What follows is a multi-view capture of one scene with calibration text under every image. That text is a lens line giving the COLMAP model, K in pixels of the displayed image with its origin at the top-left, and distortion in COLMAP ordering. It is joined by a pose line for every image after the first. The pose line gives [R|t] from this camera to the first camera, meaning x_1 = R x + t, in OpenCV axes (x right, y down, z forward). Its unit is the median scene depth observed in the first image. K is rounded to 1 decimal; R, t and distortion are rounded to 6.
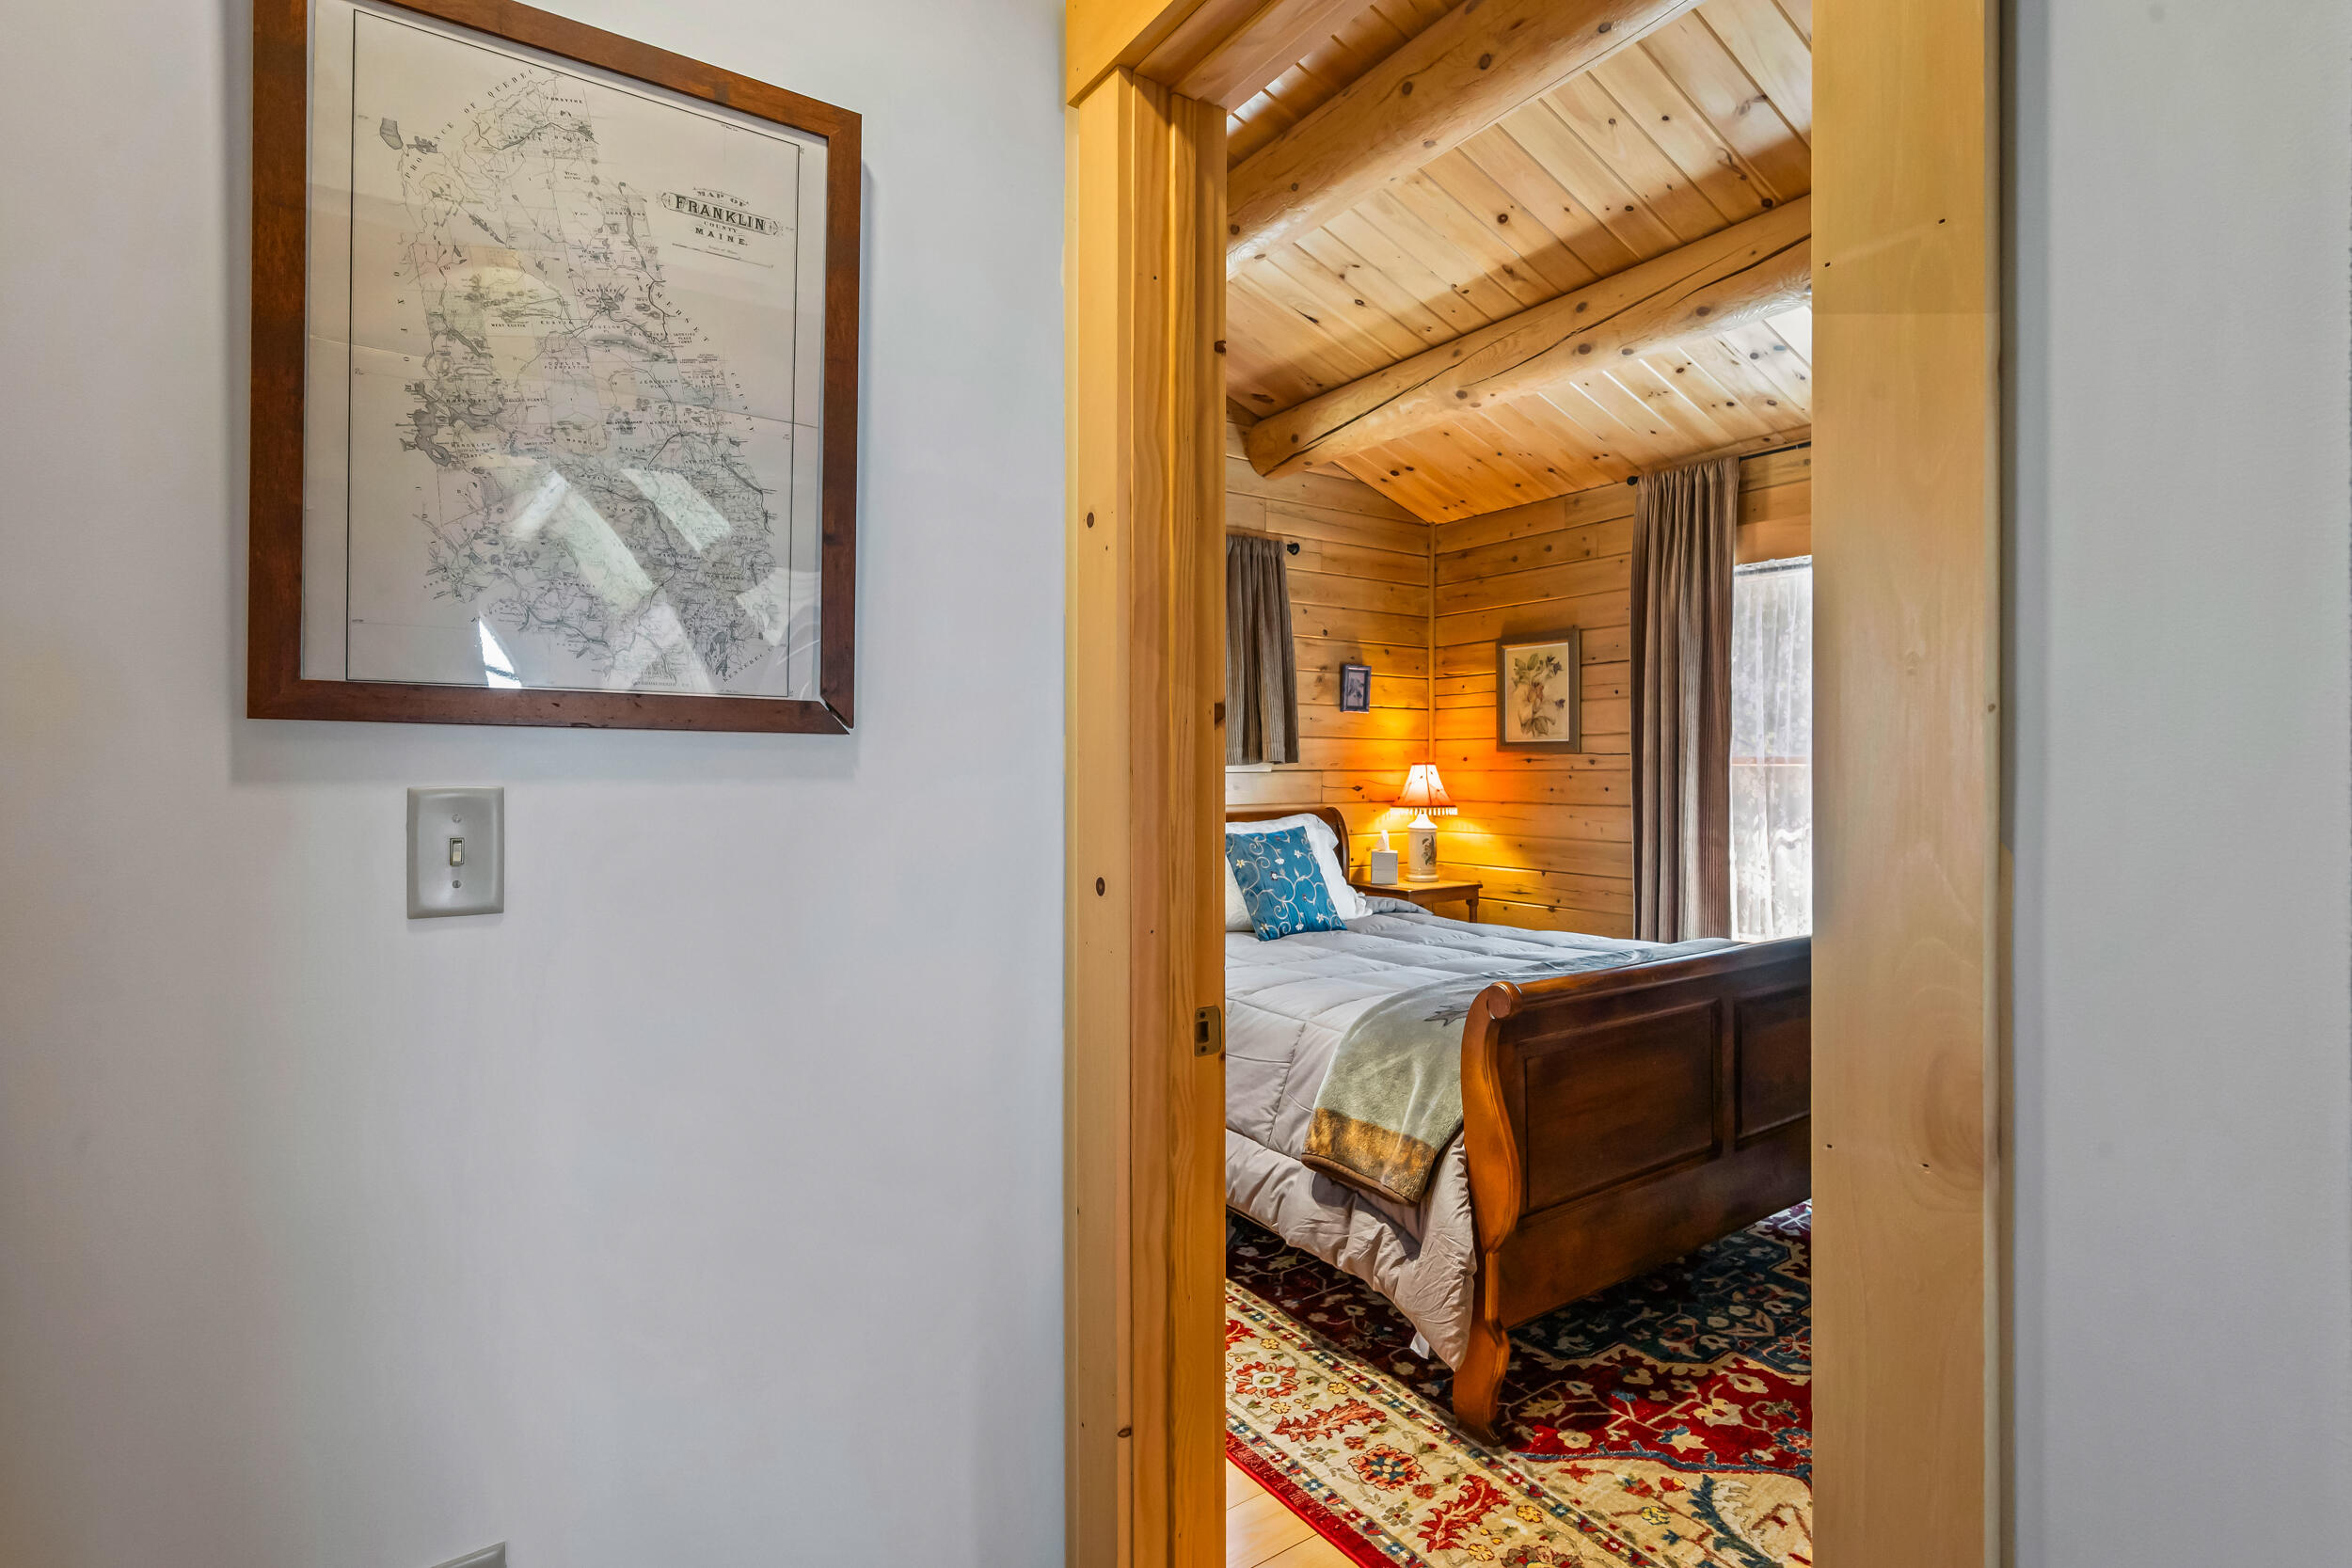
lens RADIAL K [[1141.9, 0, 1186.8], [0, 1141.9, 780.5], [0, 0, 1]] dist [-0.002084, -0.000058]
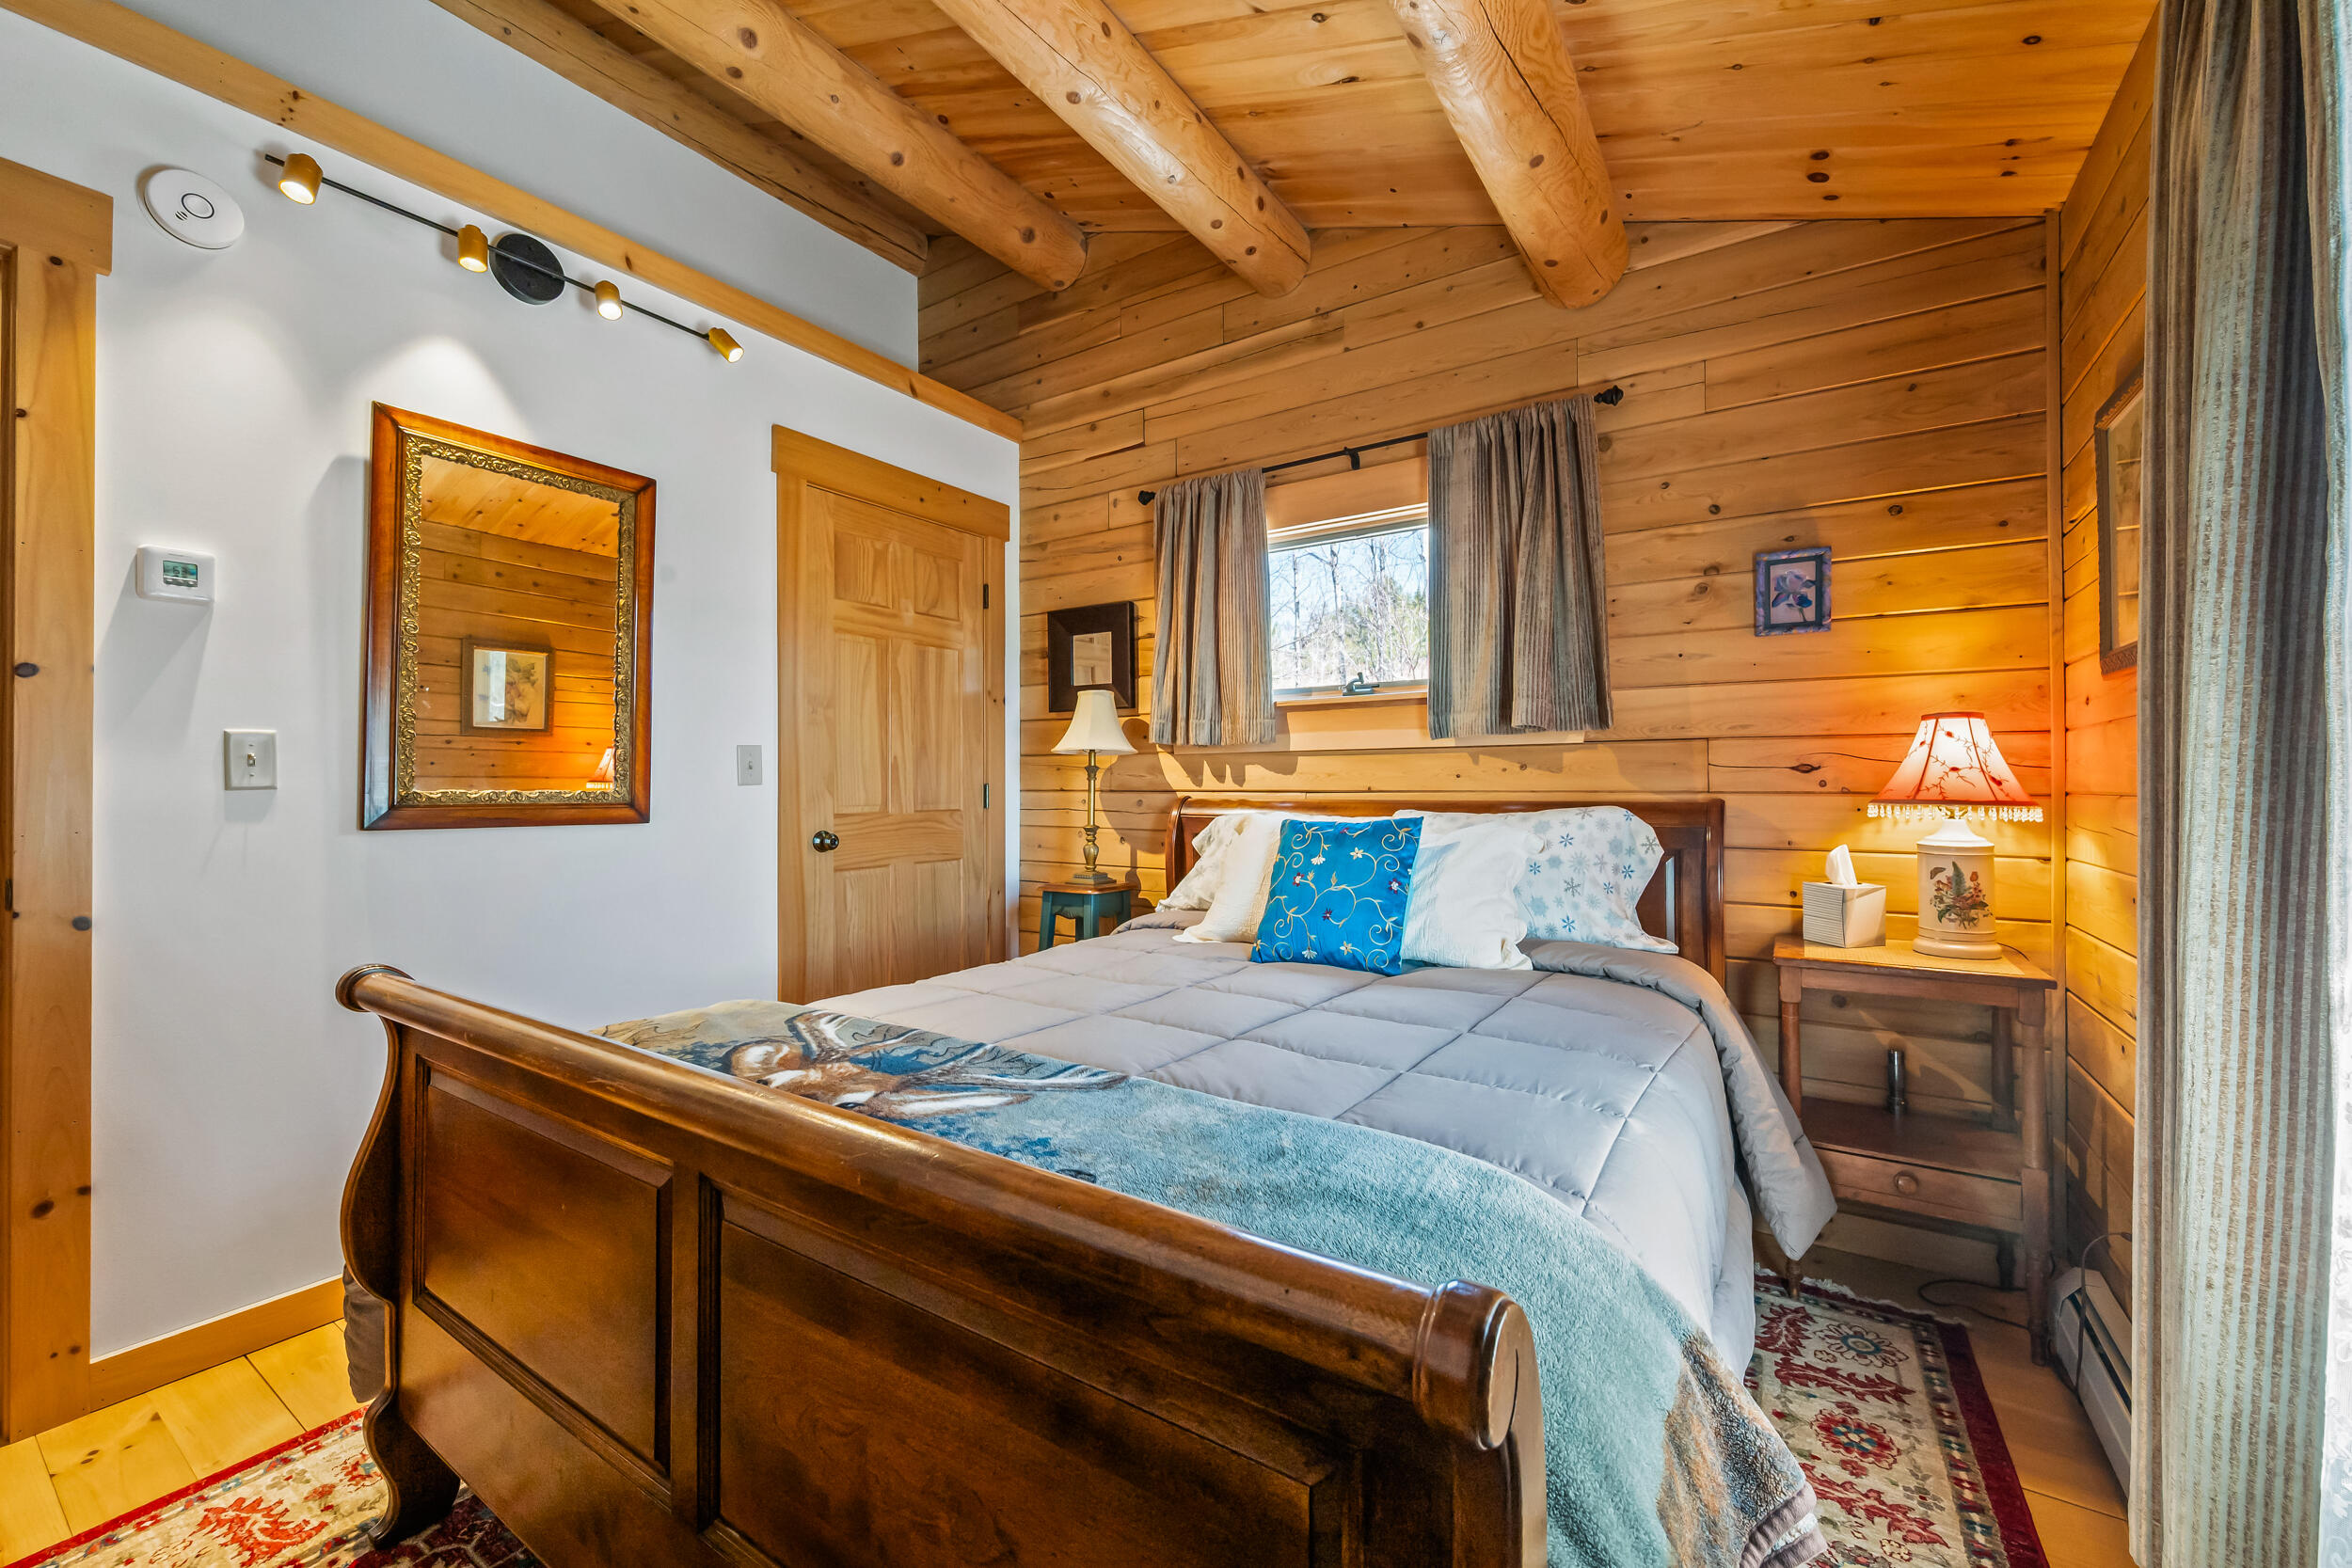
lens RADIAL K [[922.6, 0, 1182.4], [0, 922.6, 787.0], [0, 0, 1]] dist [-0.000877, -0.000073]
pose [[0.366429, 0.003193, -0.930441, 0.467160], [-0.009080, 0.999959, -0.000144, 0.019440], [0.930402, 0.008501, 0.366443, 0.555296]]
